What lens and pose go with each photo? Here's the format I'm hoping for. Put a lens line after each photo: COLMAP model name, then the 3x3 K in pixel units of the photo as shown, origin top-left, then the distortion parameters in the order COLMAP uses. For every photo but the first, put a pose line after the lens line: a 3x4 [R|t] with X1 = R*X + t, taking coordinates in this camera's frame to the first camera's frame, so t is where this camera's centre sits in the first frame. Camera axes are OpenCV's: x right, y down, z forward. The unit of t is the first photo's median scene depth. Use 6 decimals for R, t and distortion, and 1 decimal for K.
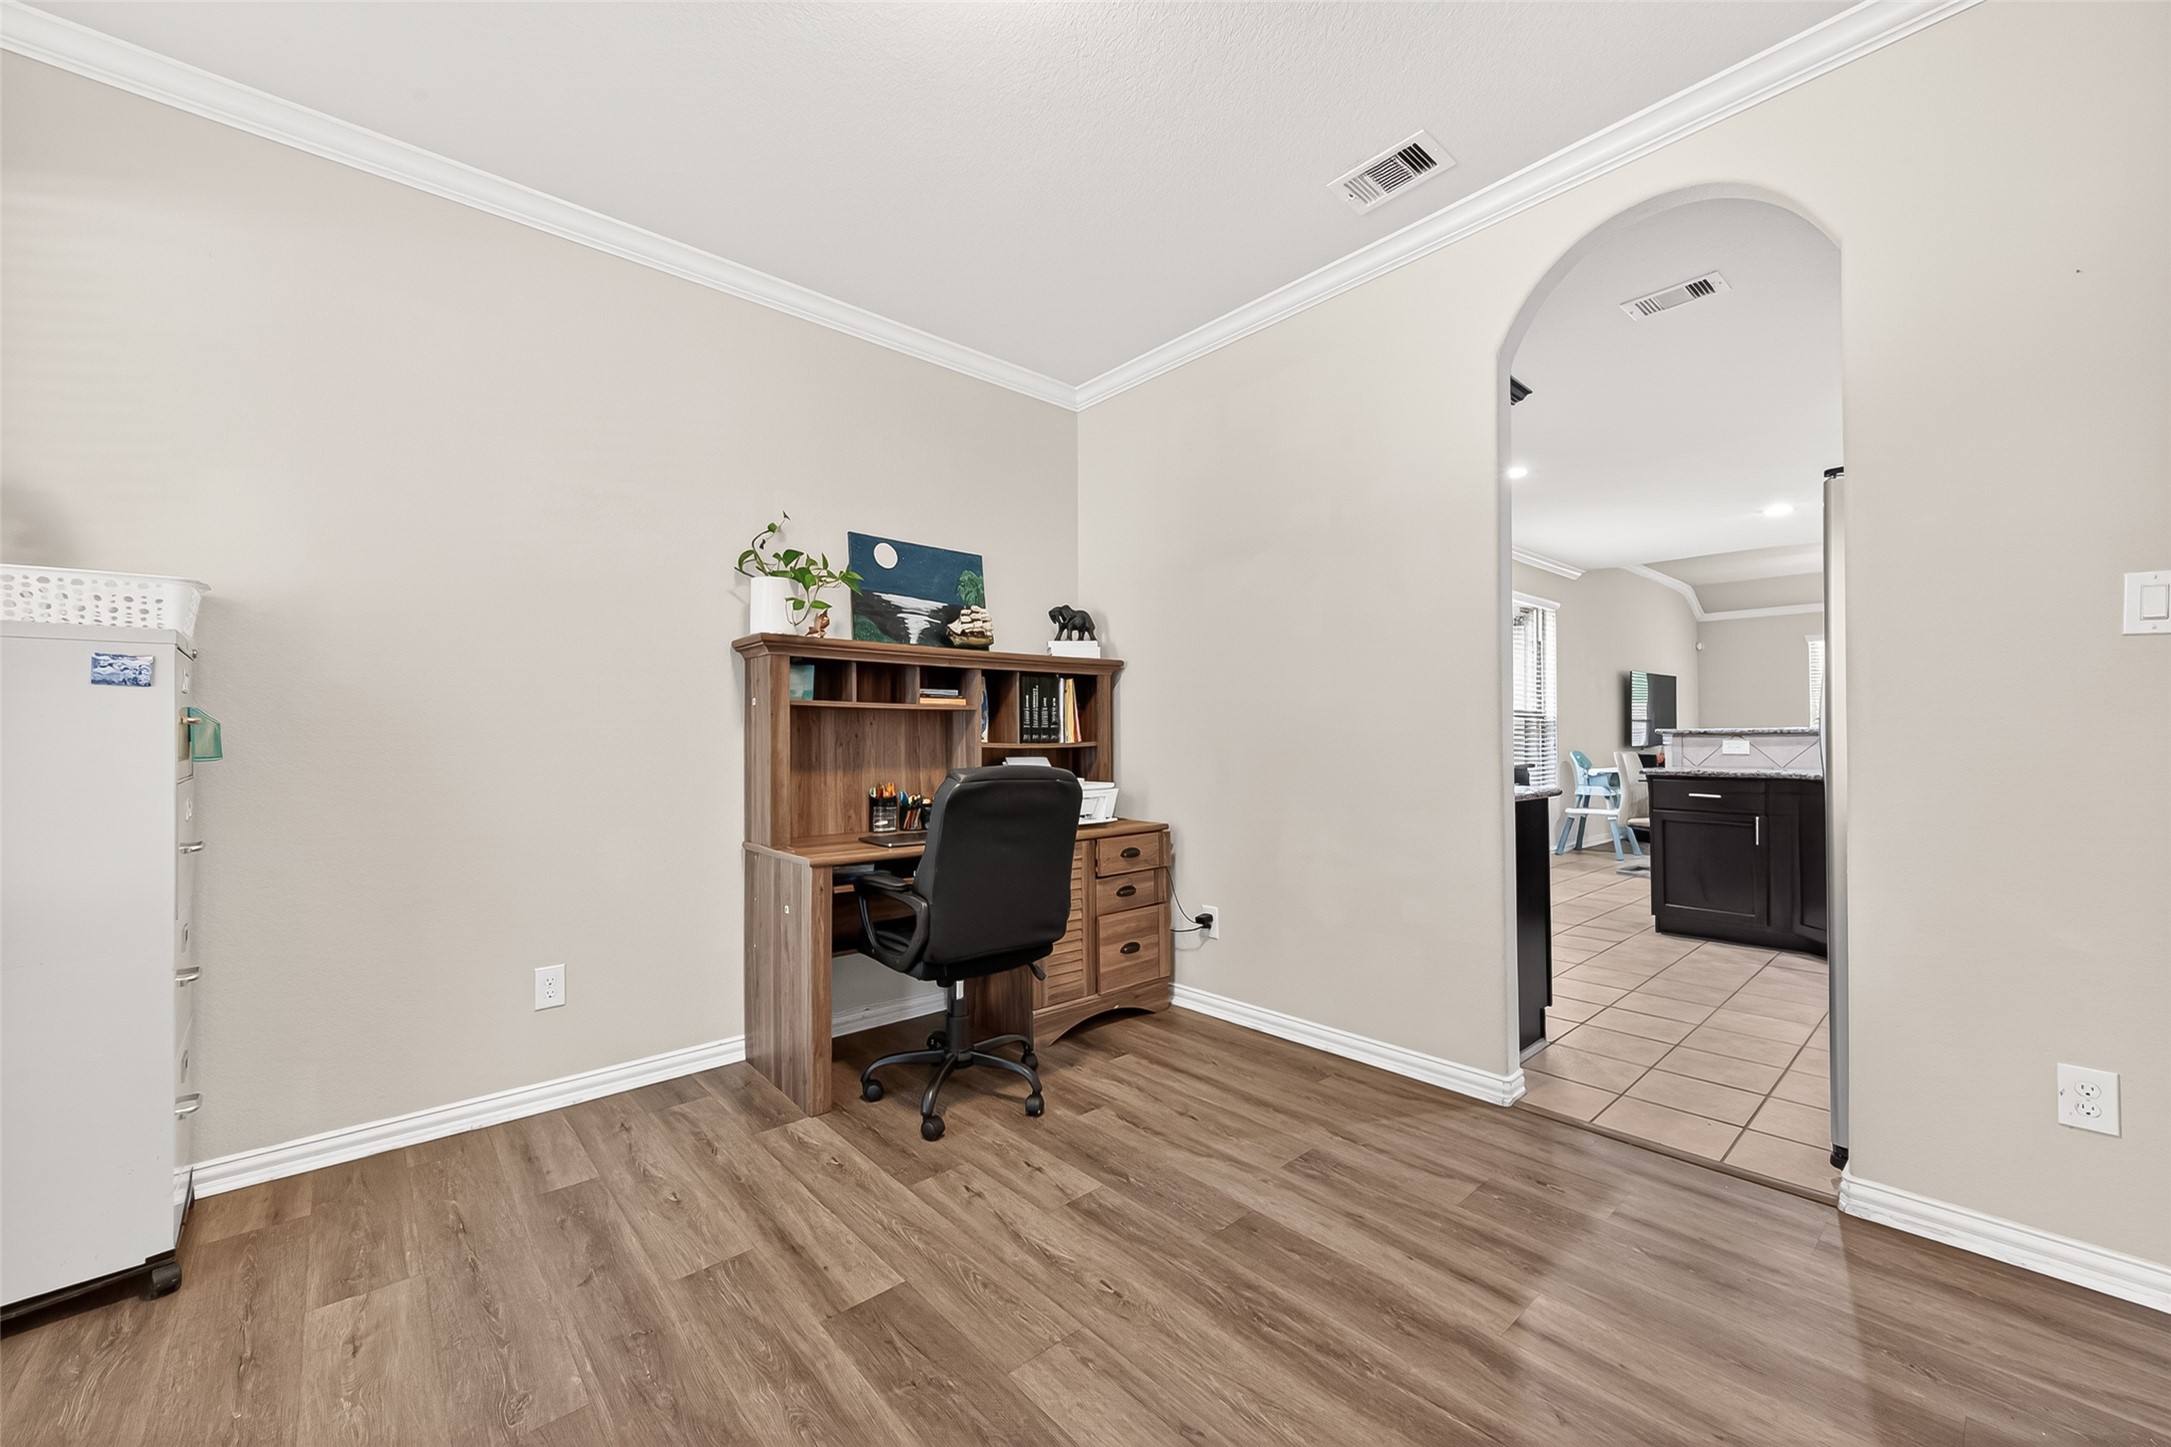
lens RADIAL K [[846.4, 0, 1071.5], [0, 846.4, 725.7], [0, 0, 1]] dist [0.007937, -0.002298]
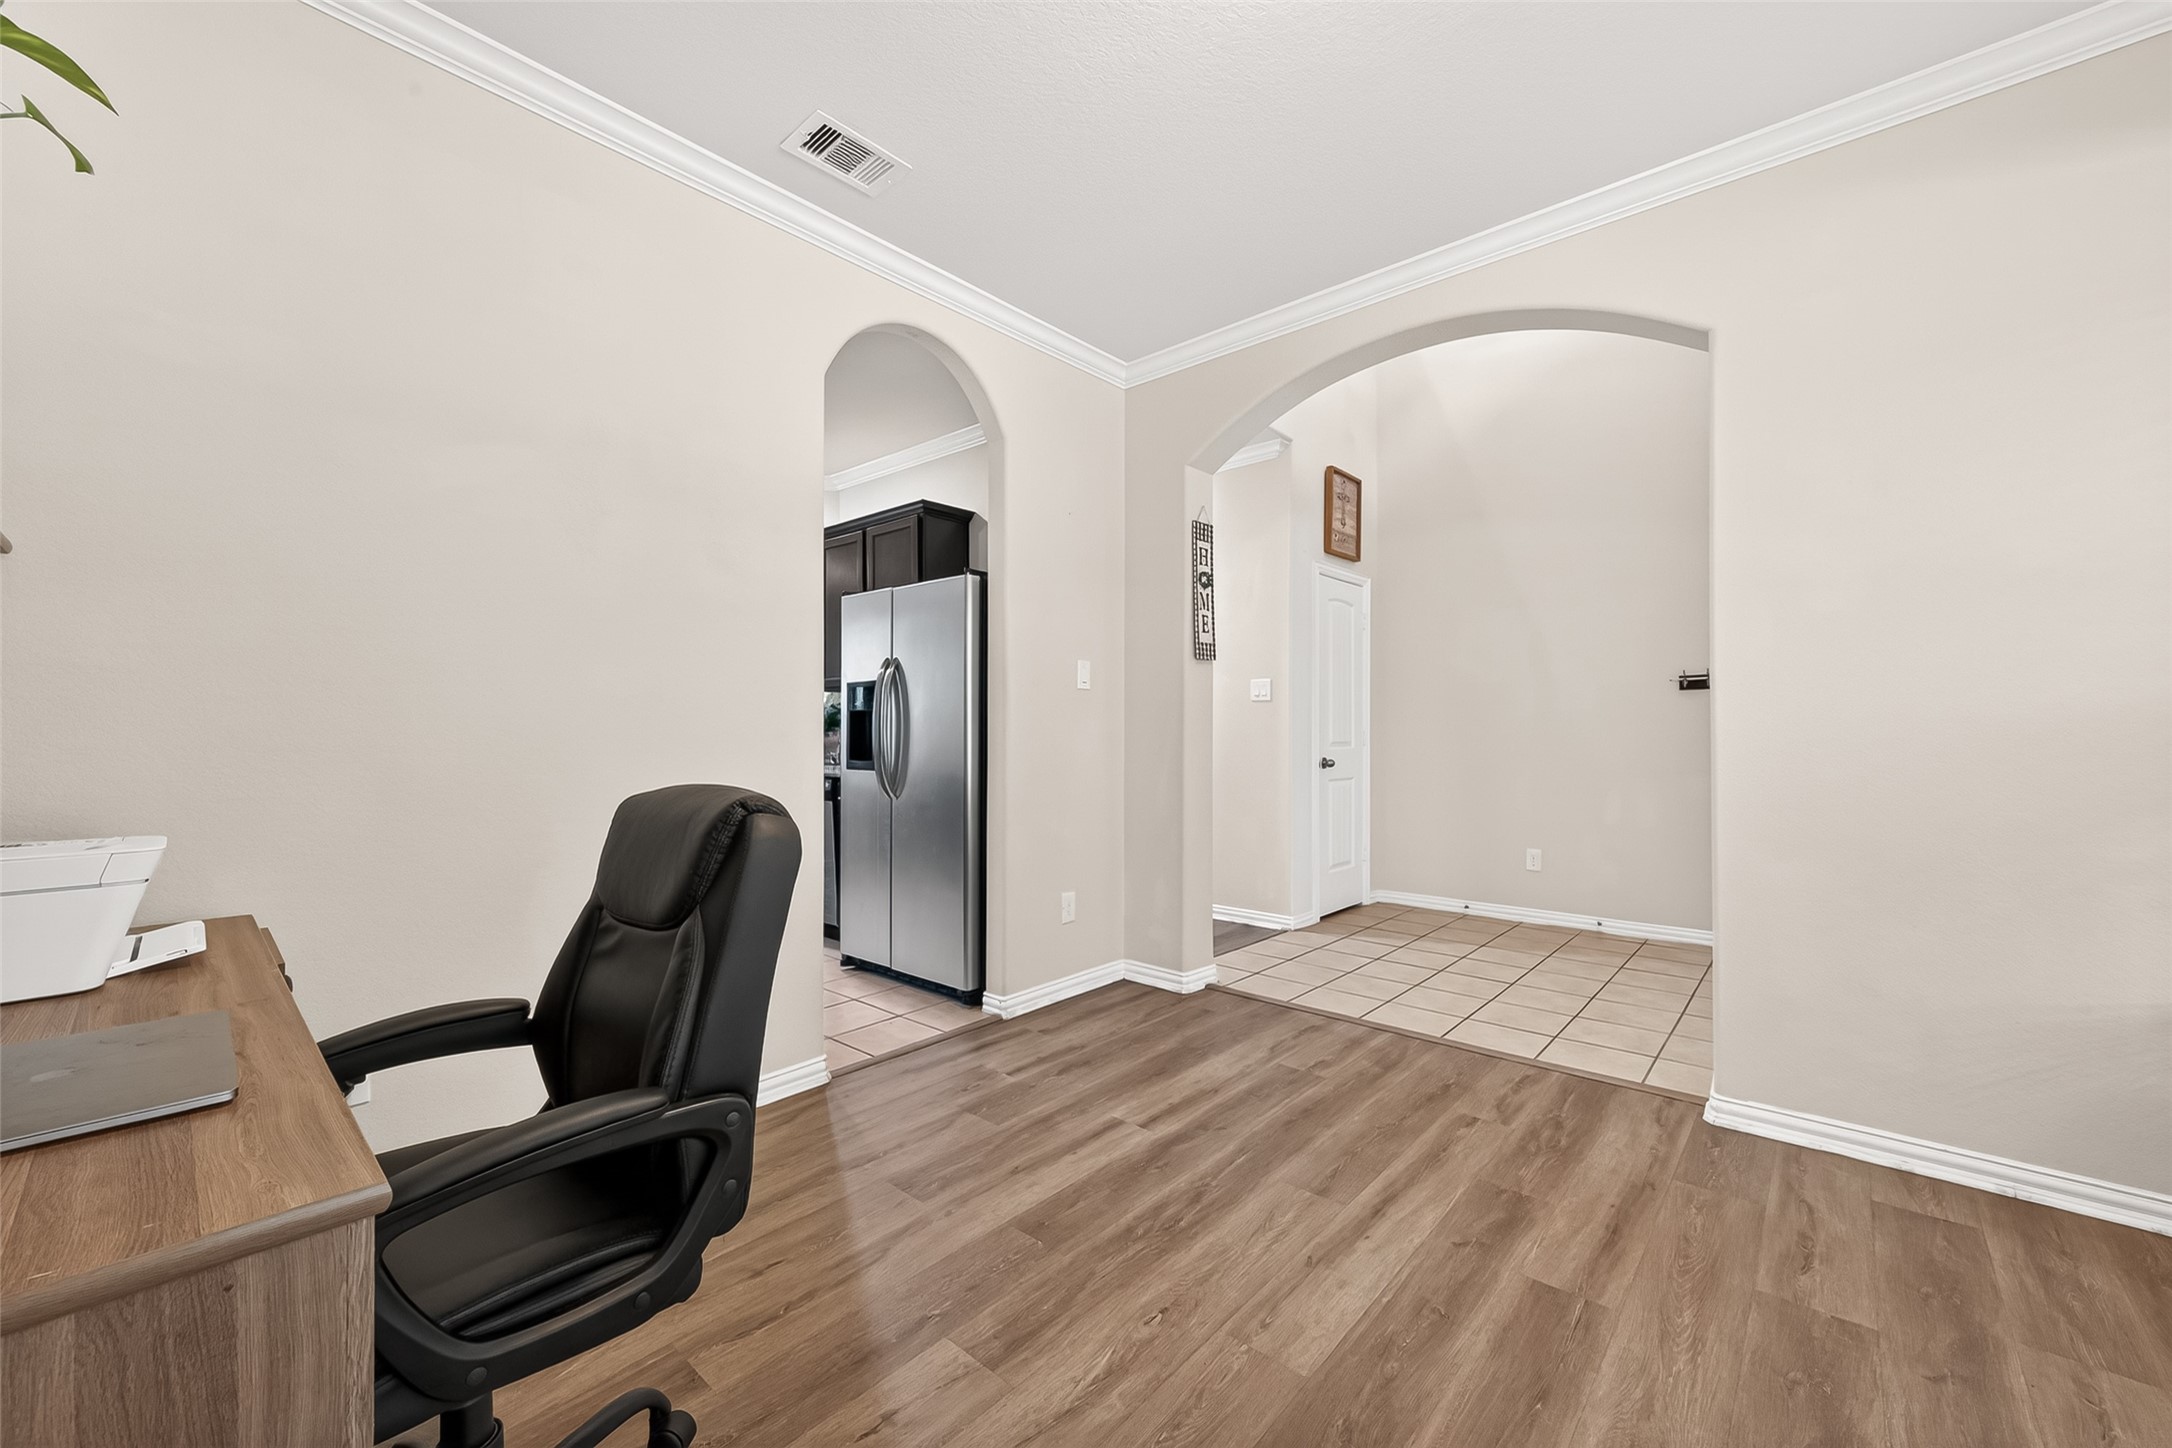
lens RADIAL K [[846.8, 0, 1095.8], [0, 846.8, 726.3], [0, 0, 1]] dist [0.007937, -0.002298]
pose [[-0.136416, 0.013314, 0.990562, -0.837301], [-0.010271, 0.999837, -0.014853, 0.012942], [-0.990598, -0.012201, -0.136257, 1.119850]]
